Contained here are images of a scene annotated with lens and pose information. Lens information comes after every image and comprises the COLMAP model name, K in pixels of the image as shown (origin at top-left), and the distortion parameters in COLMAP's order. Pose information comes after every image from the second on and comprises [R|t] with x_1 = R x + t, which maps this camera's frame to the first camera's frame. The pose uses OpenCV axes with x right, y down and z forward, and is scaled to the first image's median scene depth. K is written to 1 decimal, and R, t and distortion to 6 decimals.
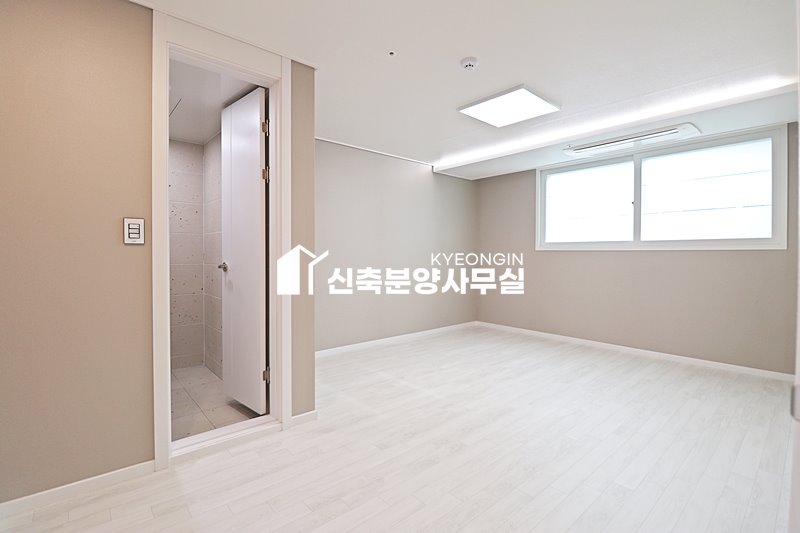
lens RADIAL K [[372.3, 0, 394.3], [0, 372.3, 254.4], [0, 0, 1]] dist [-0.002805, -0.010425]
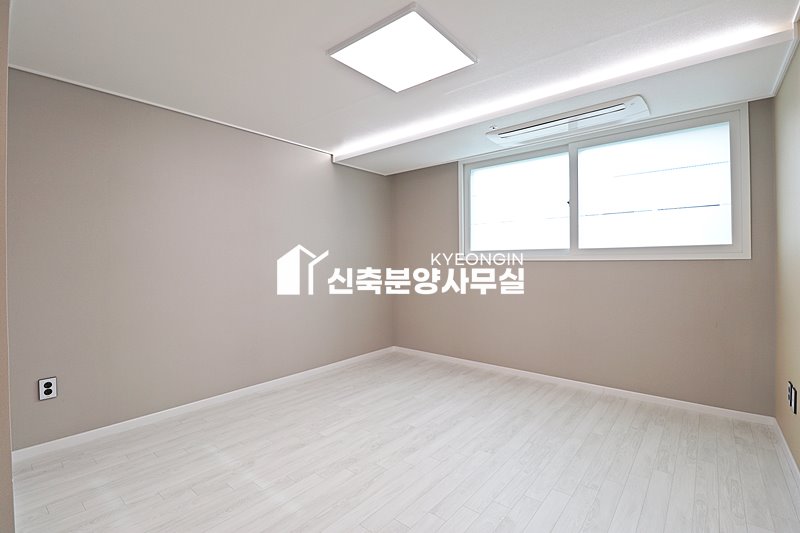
lens RADIAL K [[372.3, 0, 398.7], [0, 372.3, 253.9], [0, 0, 1]] dist [-0.002805, -0.010425]
pose [[0.986826, -0.008107, 0.161583, 0.140611], [0.011413, 0.999744, -0.019545, -0.013759], [-0.161384, 0.021132, 0.986665, 0.256972]]
